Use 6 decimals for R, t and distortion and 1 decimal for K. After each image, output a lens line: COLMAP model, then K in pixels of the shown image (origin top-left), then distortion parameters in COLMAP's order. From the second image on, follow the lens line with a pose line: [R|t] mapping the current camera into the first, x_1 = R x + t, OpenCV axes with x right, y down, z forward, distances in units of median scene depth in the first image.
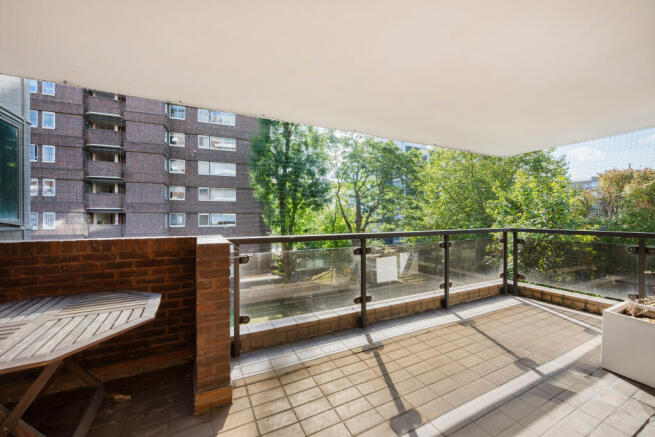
lens RADIAL K [[256.9, 0, 327.5], [0, 256.9, 218.5], [0, 0, 1]] dist [0.001266, 0.000104]
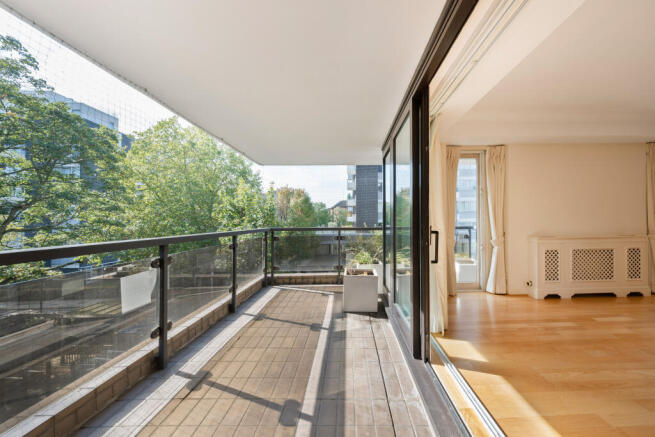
lens RADIAL K [[270.1, 0, 365.8], [0, 270.1, 220.4], [0, 0, 1]] dist [0.002503, 0.000300]
pose [[0.390996, -0.001097, 0.920392, -0.278394], [0.015056, 0.999873, -0.005205, 0.018551], [-0.920269, 0.015893, 0.390963, 0.144661]]
